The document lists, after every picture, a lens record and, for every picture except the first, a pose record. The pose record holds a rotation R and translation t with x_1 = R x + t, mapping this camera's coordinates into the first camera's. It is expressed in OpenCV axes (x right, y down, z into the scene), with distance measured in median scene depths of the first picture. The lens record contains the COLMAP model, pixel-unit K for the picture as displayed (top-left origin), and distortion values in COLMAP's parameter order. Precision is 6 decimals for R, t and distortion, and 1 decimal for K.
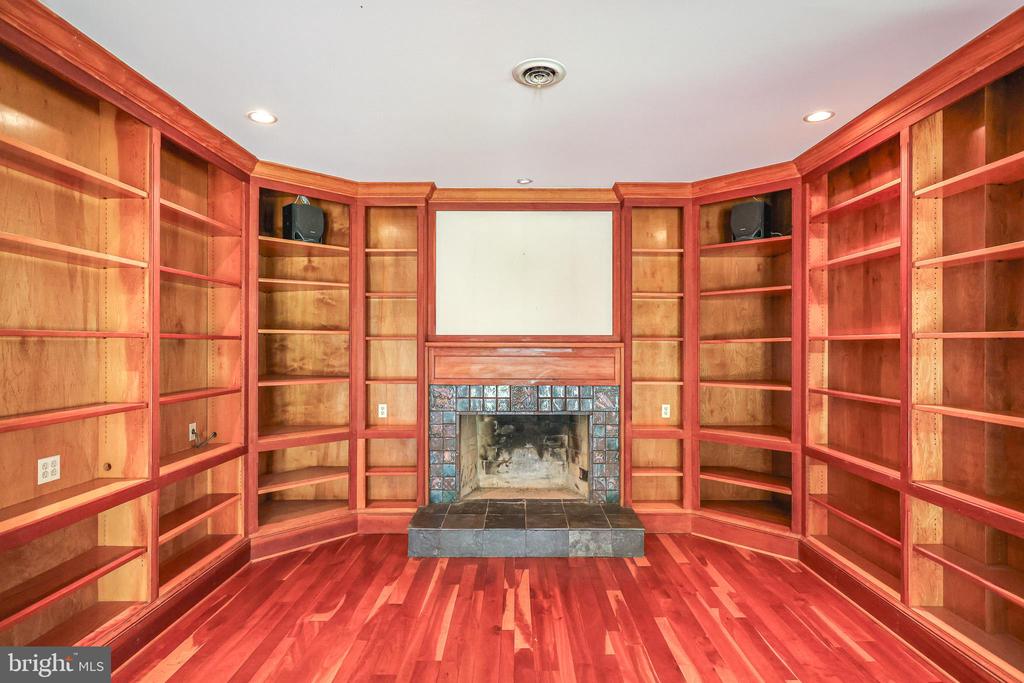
lens RADIAL K [[558.5, 0, 512.0], [0, 558.5, 341.5], [0, 0, 1]] dist [-0.000314, -0.000031]
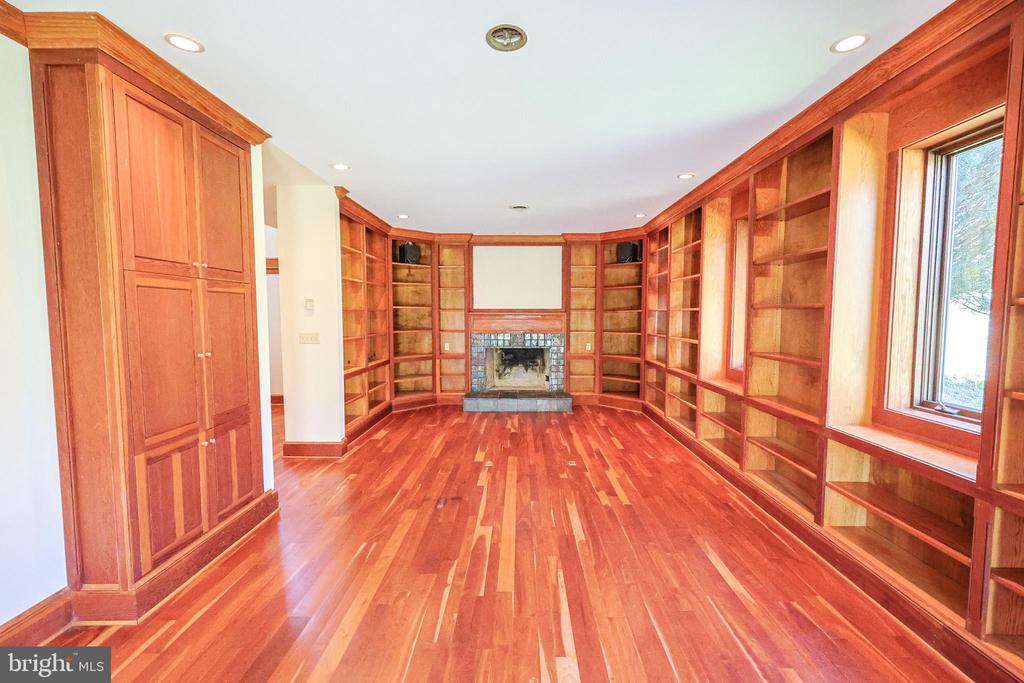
lens RADIAL K [[437.9, 0, 512.0], [0, 437.9, 341.5], [0, 0, 1]] dist [0.001275, -0.000185]
pose [[0.999951, -0.000088, -0.009900, 0.018243], [0.000768, 0.997637, 0.068704, -0.002421], [0.009870, -0.068708, 0.997588, -0.592759]]
